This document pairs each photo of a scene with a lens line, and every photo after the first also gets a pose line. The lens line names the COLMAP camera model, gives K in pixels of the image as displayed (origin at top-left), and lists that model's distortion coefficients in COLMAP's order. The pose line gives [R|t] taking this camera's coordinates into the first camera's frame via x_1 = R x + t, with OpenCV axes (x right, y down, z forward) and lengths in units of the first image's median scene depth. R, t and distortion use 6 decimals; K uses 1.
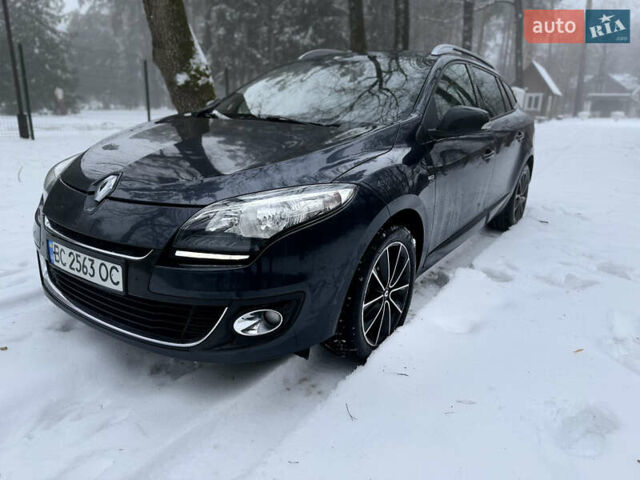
lens RADIAL K [[467.6, 0, 316.1], [0, 467.6, 241.2], [0, 0, 1]] dist [0.034607, -0.003126]
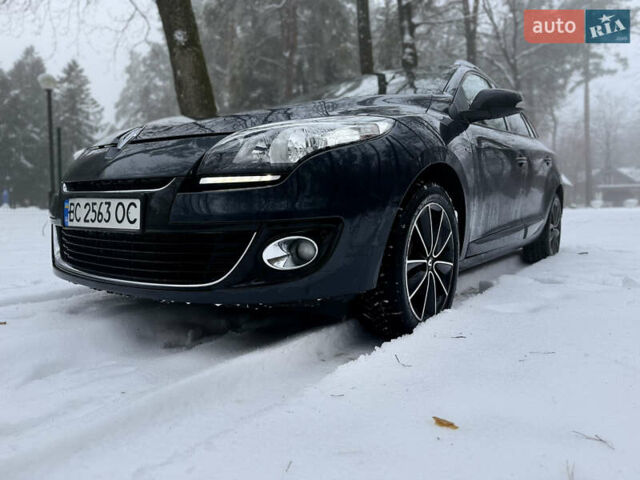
lens RADIAL K [[467.2, 0, 320.0], [0, 467.2, 240.0], [0, 0, 1]] dist [0.038123, -0.002204]
pose [[0.999399, -0.020427, -0.027995, -0.030883], [0.014236, 0.978501, -0.205748, 0.229618], [0.031596, 0.205226, 0.978204, 0.100214]]
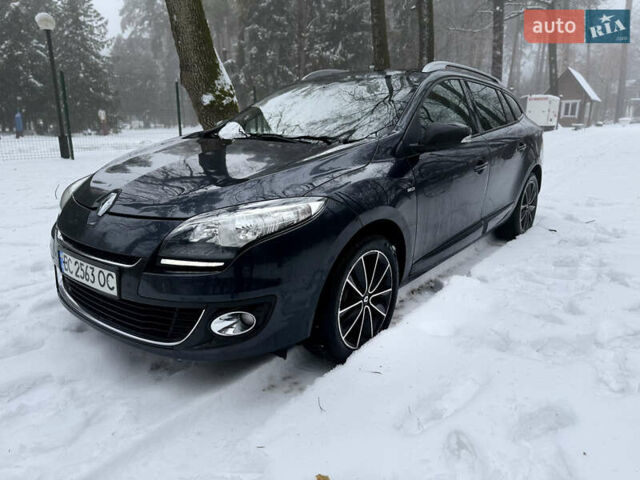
lens RADIAL K [[467.2, 0, 320.0], [0, 467.2, 240.0], [0, 0, 1]] dist [0.038123, -0.002204]
pose [[0.997737, -0.010405, -0.066435, 0.107050], [0.008488, 0.999541, -0.029070, 0.007784], [0.066707, 0.028440, 0.997367, -0.066762]]
